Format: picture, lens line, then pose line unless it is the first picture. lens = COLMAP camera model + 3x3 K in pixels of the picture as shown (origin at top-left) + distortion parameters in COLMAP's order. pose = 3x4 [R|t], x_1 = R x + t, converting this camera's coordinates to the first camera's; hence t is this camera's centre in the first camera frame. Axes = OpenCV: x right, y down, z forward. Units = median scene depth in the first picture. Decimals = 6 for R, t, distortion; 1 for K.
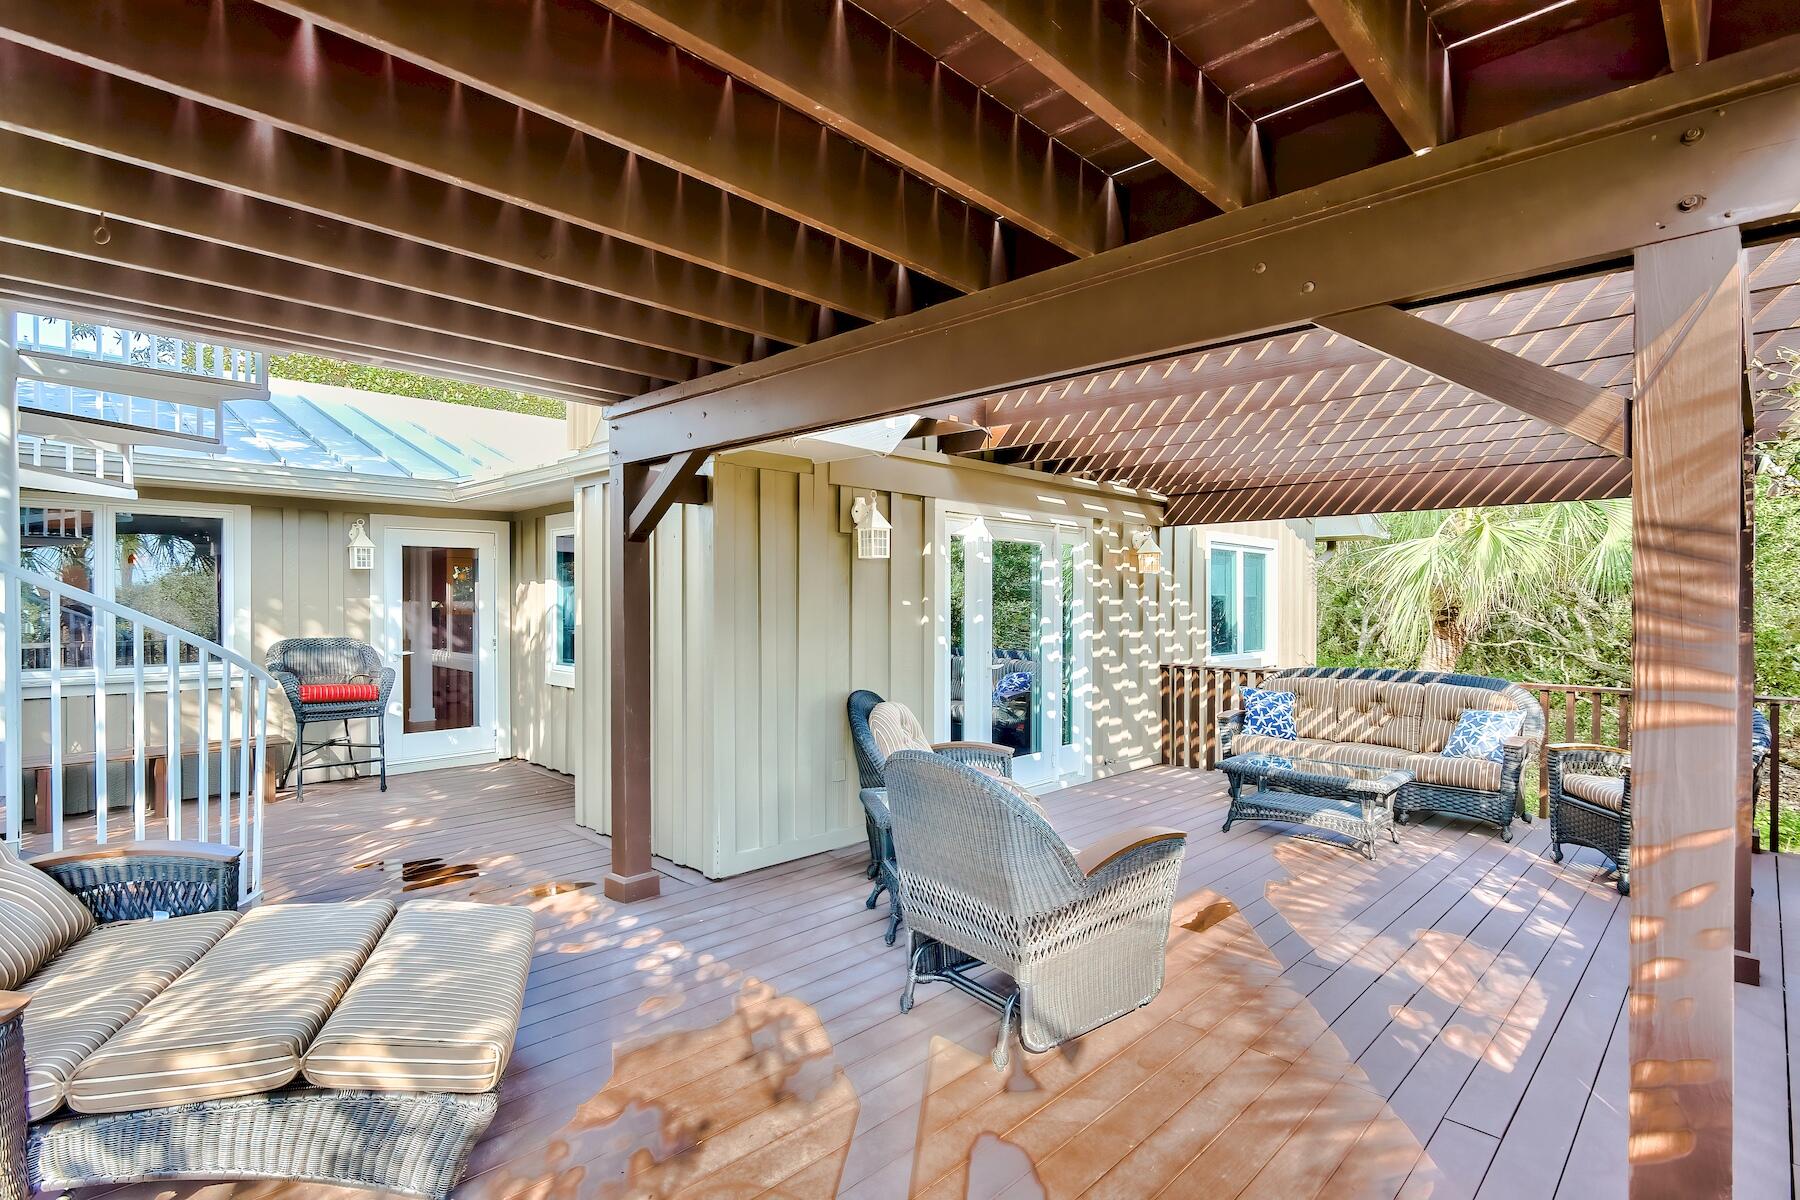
lens RADIAL K [[876.9, 0, 900.0], [0, 876.9, 600.0], [0, 0, 1]] dist [-0.002609, 0.000157]
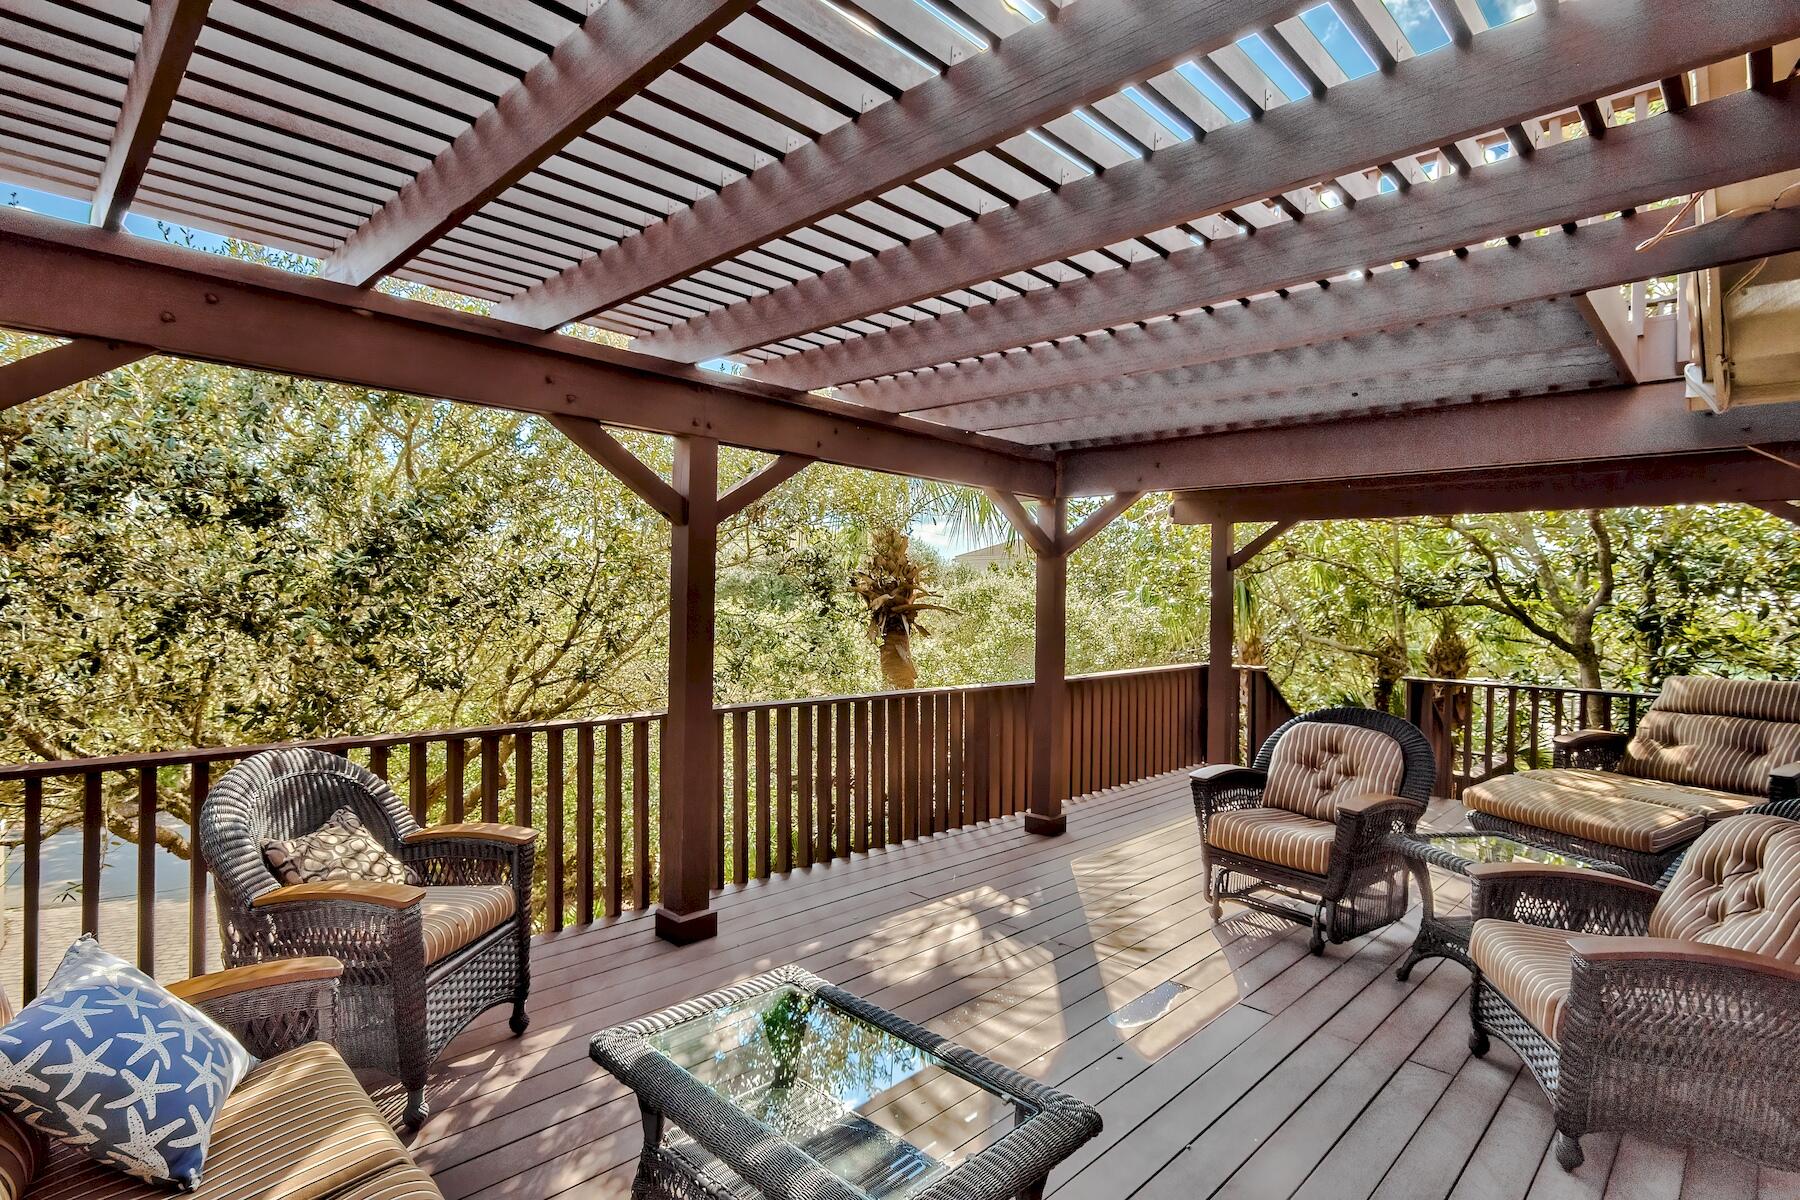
lens RADIAL K [[892.5, 0, 900.0], [0, 892.5, 600.0], [0, 0, 1]] dist [-0.001322, -0.000383]
pose [[-0.999976, -0.006354, 0.002698, 0.678374], [-0.006344, 0.999973, 0.003635, 0.009194], [-0.002721, 0.003617, -0.999990, 2.083496]]
